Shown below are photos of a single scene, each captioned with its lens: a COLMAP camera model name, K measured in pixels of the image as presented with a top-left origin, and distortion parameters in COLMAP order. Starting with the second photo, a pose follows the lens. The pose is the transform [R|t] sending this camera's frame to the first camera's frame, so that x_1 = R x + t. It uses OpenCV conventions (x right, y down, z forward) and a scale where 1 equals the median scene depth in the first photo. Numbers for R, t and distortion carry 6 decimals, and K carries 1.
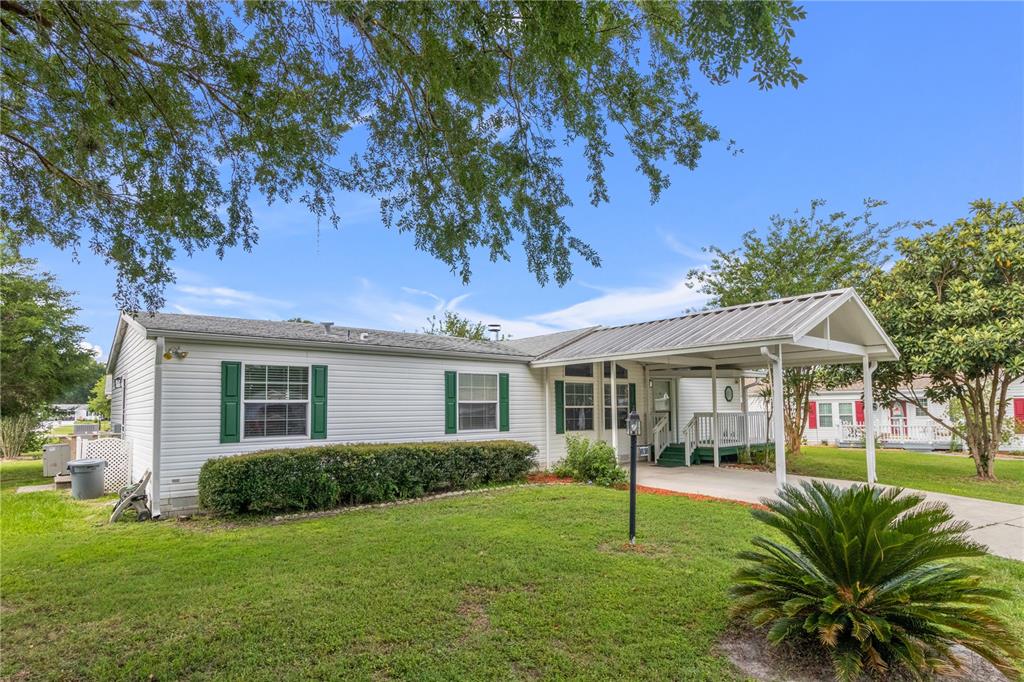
lens RADIAL K [[578.0, 0, 546.5], [0, 578.0, 374.6], [0, 0, 1]] dist [0.000732, -0.001529]
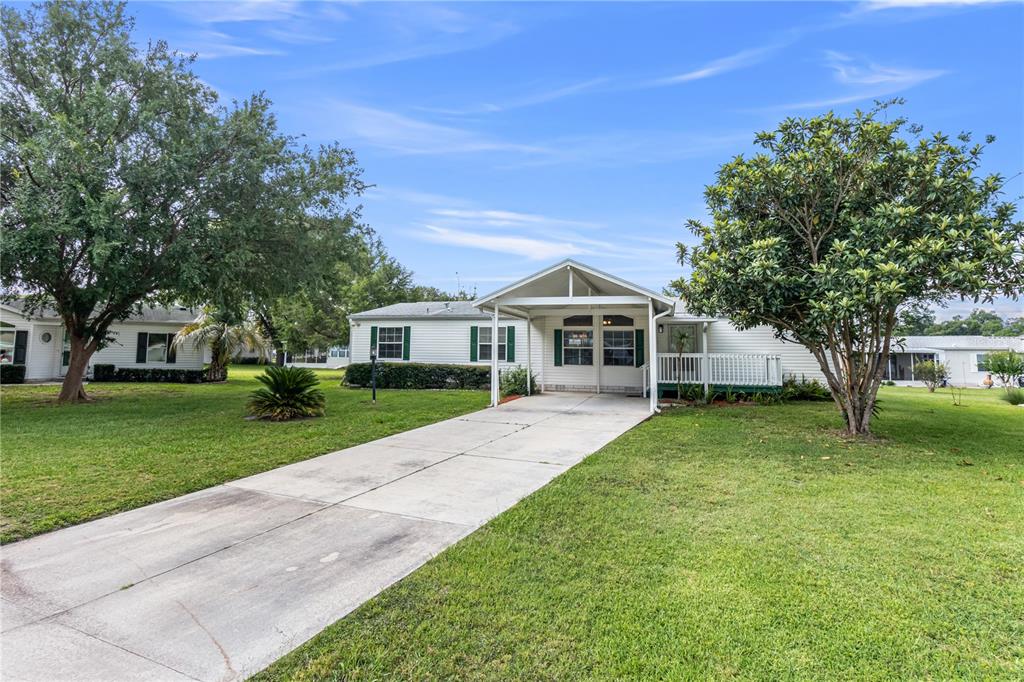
lens RADIAL K [[578.0, 0, 511.3], [0, 578.0, 300.8], [0, 0, 1]] dist [0.000732, -0.001529]
pose [[0.535718, -0.064775, -0.841909, 1.416992], [0.031595, 0.997893, -0.056672, 0.020096], [0.843806, 0.003760, 0.536636, 0.133106]]
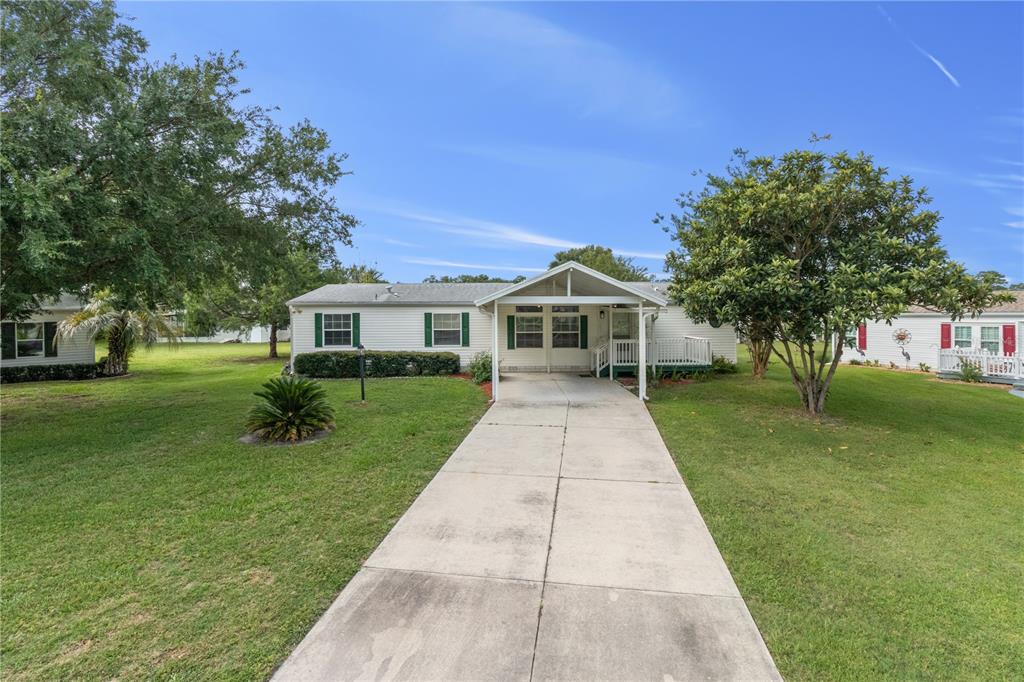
lens RADIAL K [[513.0, 0, 520.3], [0, 513.0, 300.2], [0, 0, 1]] dist [0.003362, -0.000225]
pose [[0.765146, -0.008796, -0.643796, 1.110987], [0.034066, 0.999059, 0.026838, -0.080021], [0.642955, -0.042467, 0.764726, -0.057825]]
